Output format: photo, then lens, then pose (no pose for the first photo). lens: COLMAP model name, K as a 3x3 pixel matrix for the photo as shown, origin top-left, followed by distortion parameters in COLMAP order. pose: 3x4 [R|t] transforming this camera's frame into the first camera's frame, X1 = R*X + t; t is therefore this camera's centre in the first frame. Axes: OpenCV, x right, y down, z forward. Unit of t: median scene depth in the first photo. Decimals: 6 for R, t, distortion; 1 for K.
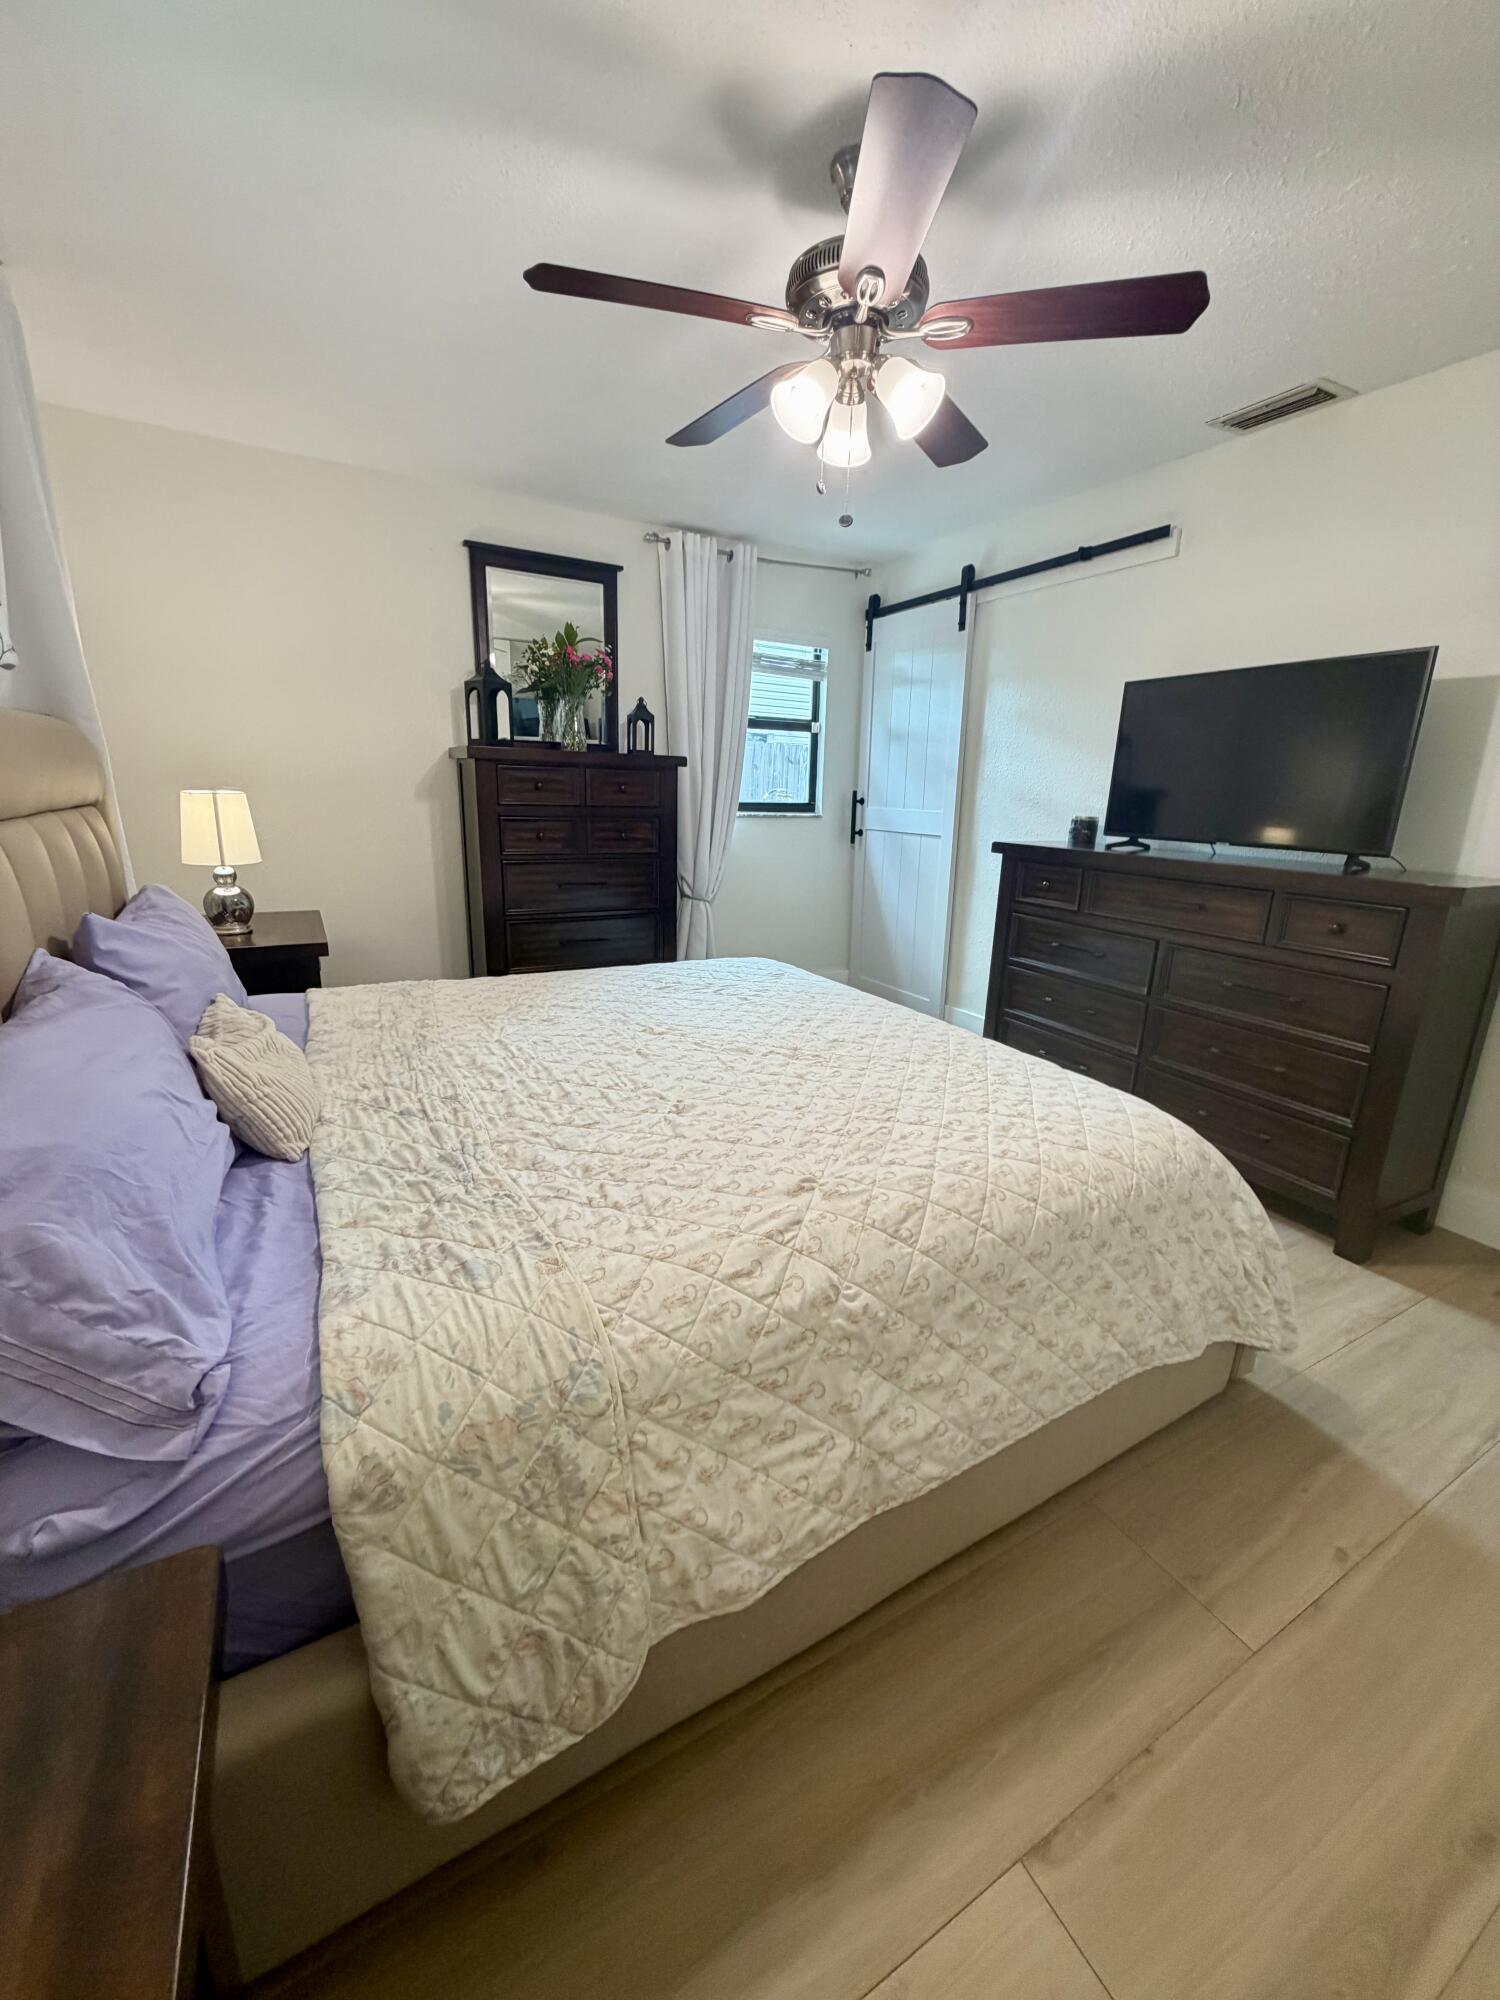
lens RADIAL K [[795.2, 0, 750.0], [0, 795.2, 1000.0], [0, 0, 1]] dist [-0.000808, -0.000029]
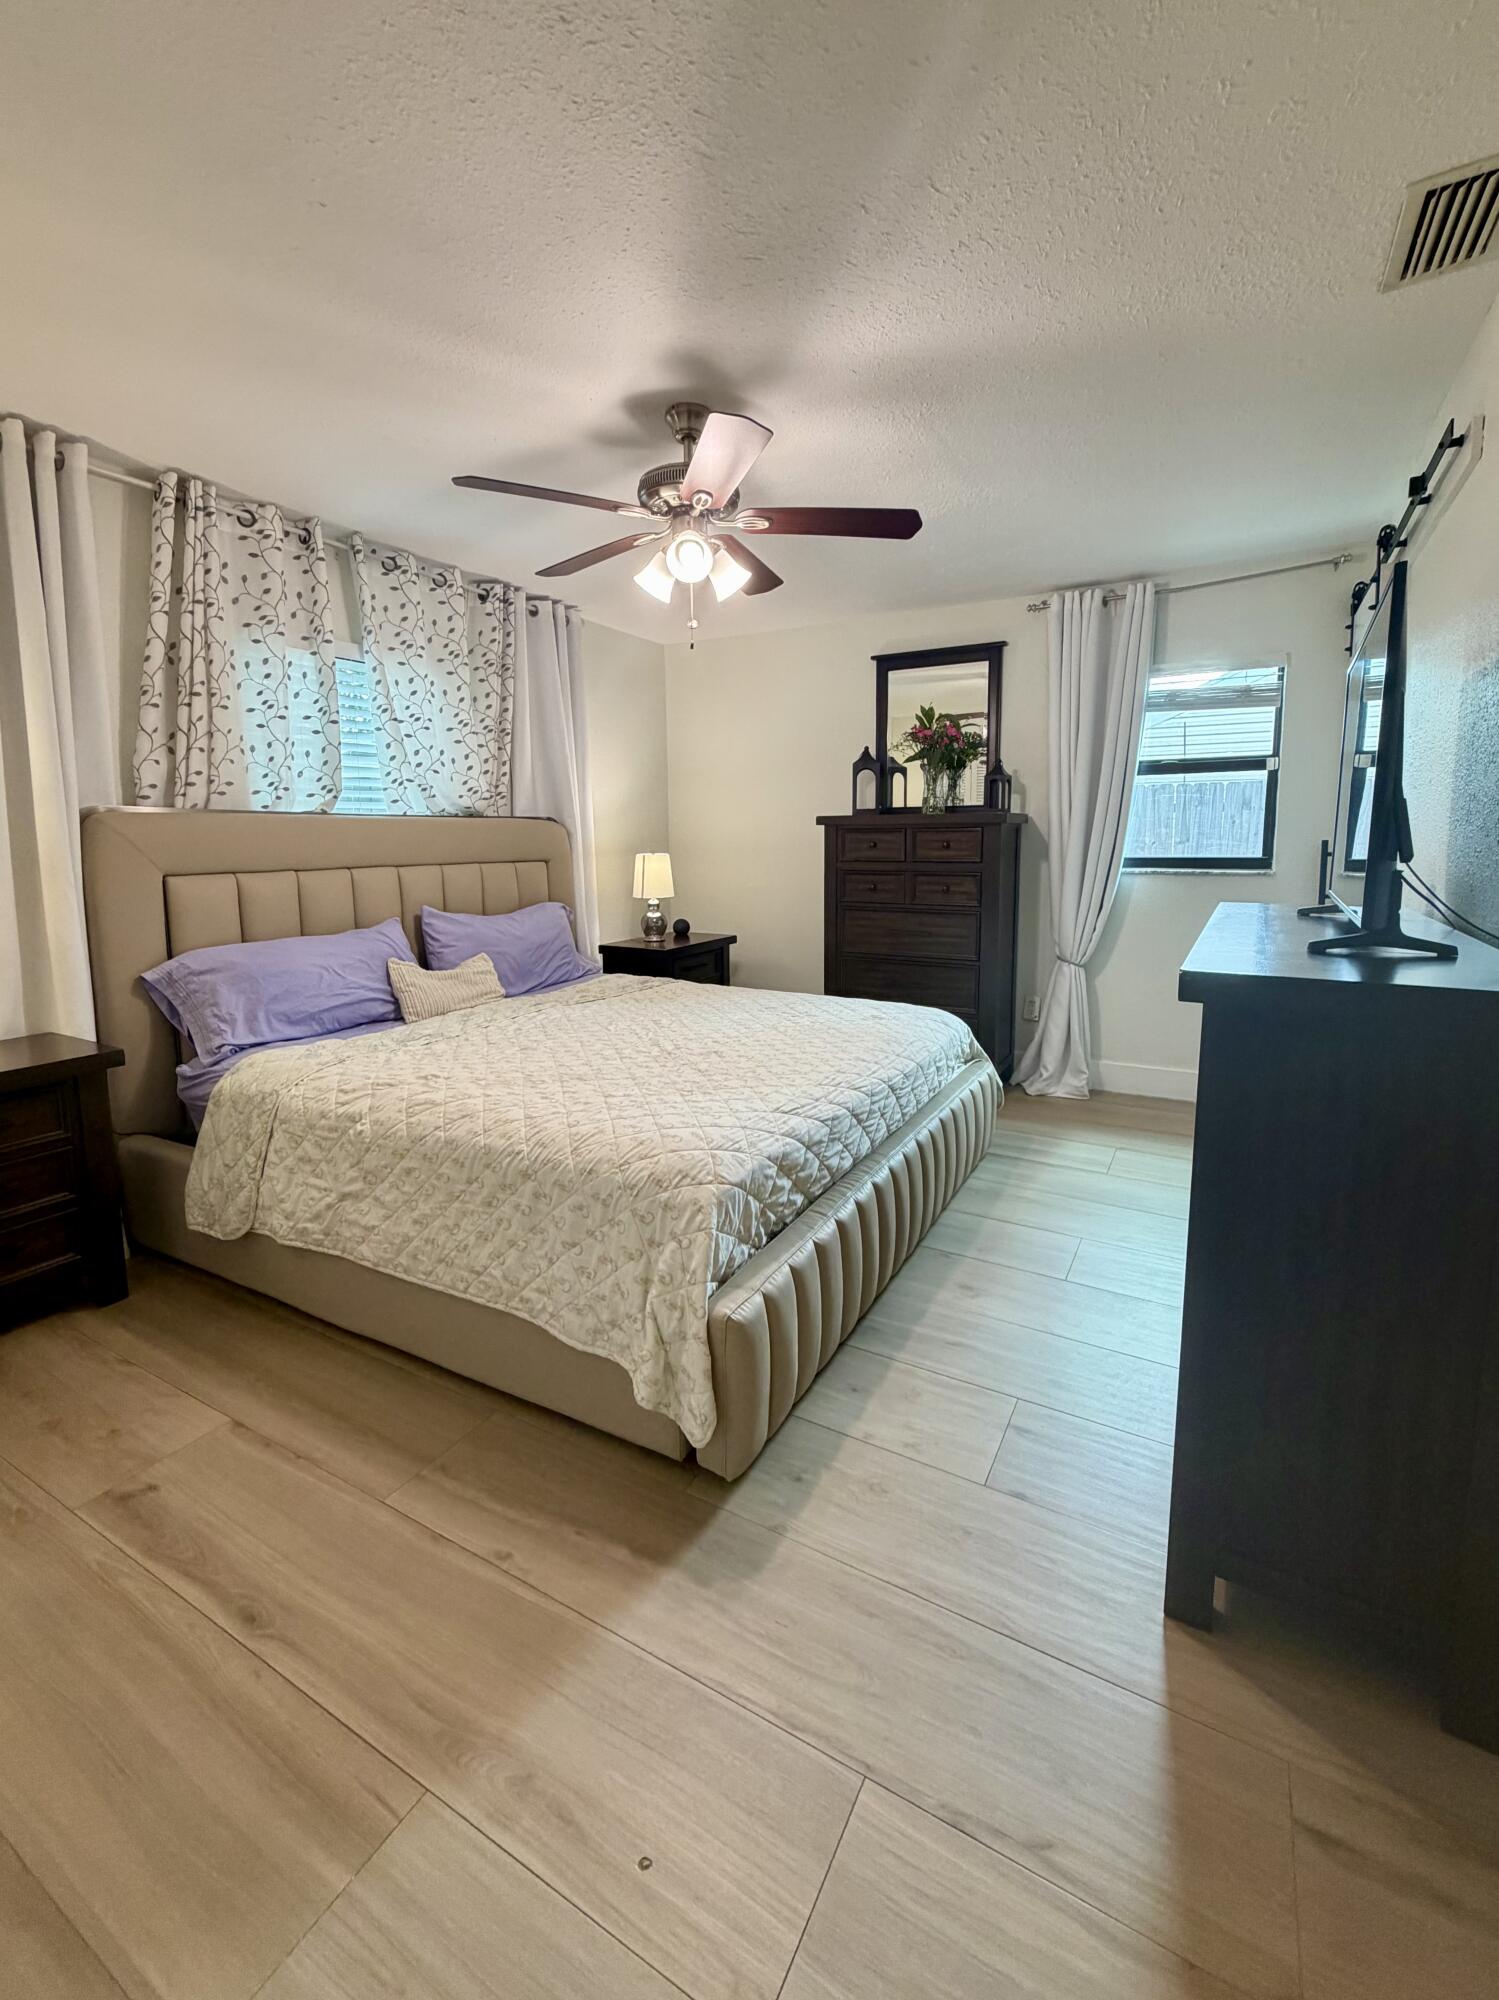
lens RADIAL K [[857.9, 0, 753.8], [0, 857.9, 954.3], [0, 0, 1]] dist [-0.001065, -0.000166]
pose [[0.520077, 0.081893, -0.850184, 0.725068], [-0.204007, 0.978493, -0.030544, -0.037357], [0.829398, 0.189329, 0.525598, 0.218571]]
